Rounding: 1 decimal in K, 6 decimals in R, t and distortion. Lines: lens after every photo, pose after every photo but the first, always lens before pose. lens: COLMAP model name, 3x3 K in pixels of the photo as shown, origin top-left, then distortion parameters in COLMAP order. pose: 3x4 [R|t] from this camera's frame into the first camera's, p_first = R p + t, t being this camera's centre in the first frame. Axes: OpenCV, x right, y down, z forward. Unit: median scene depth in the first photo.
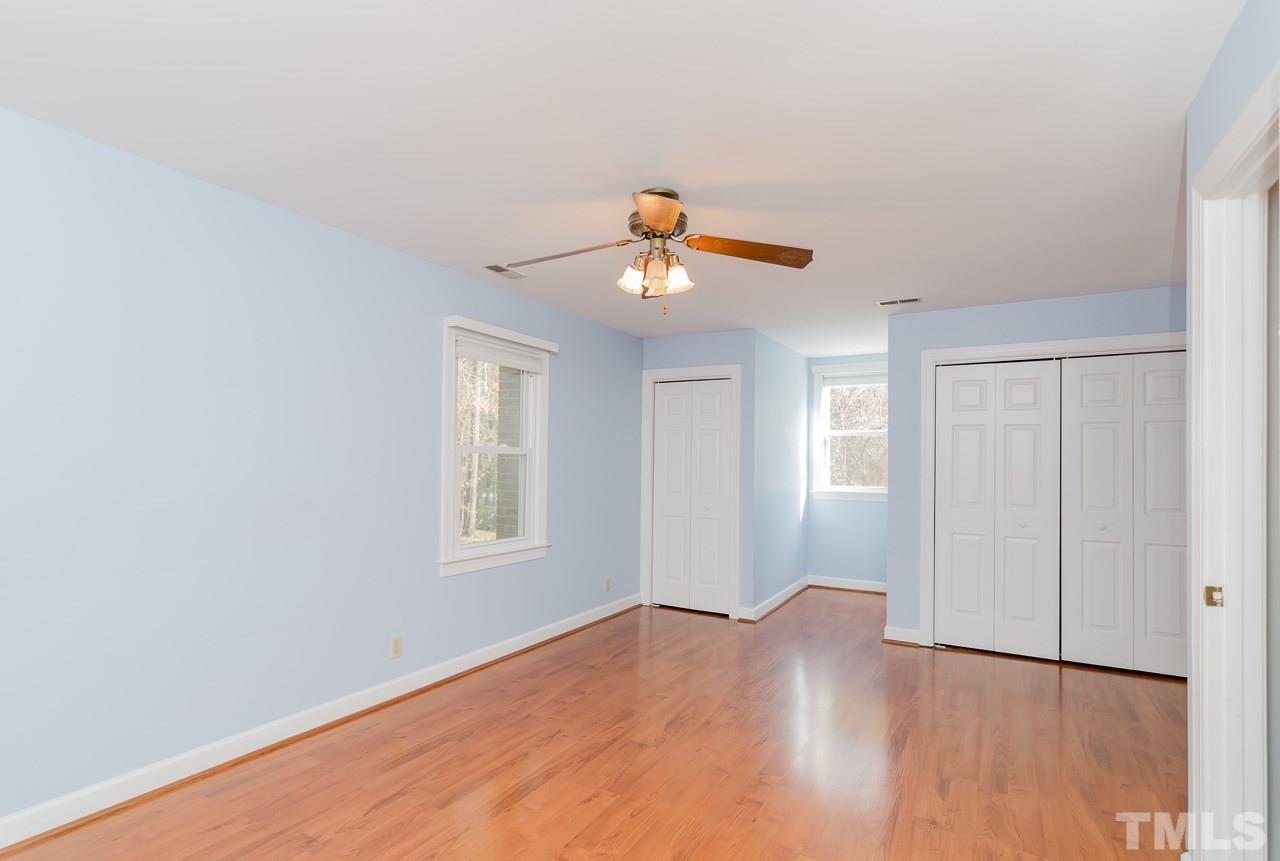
lens RADIAL K [[655.2, 0, 637.8], [0, 655.2, 444.5], [0, 0, 1]] dist [0.001647, 0.000070]
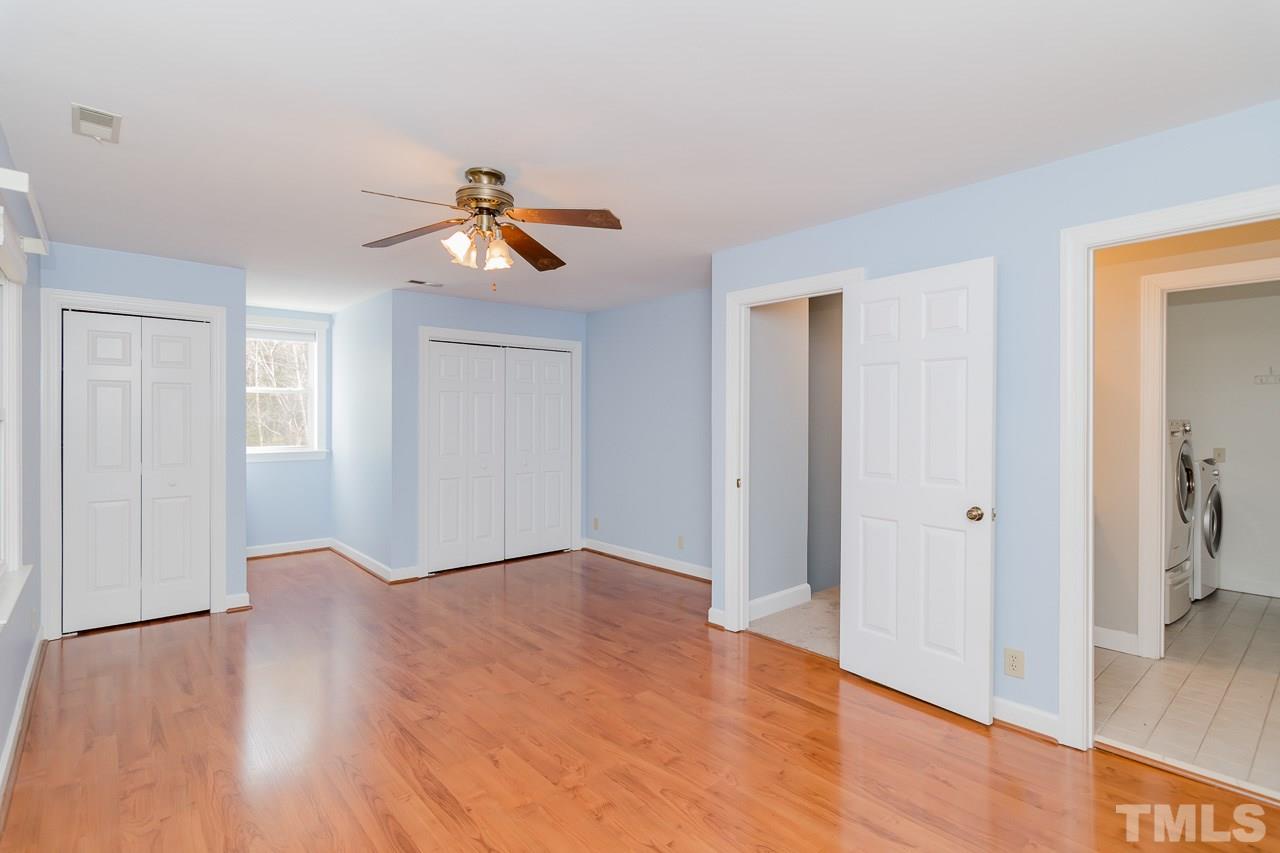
lens RADIAL K [[627.9, 0, 628.0], [0, 627.9, 427.0], [0, 0, 1]] dist [-0.004276, -0.000631]
pose [[0.320206, -0.022912, 0.947071, -0.560065], [-0.013773, 0.999489, 0.028836, -0.006114], [-0.947248, -0.022278, 0.319727, 0.307272]]
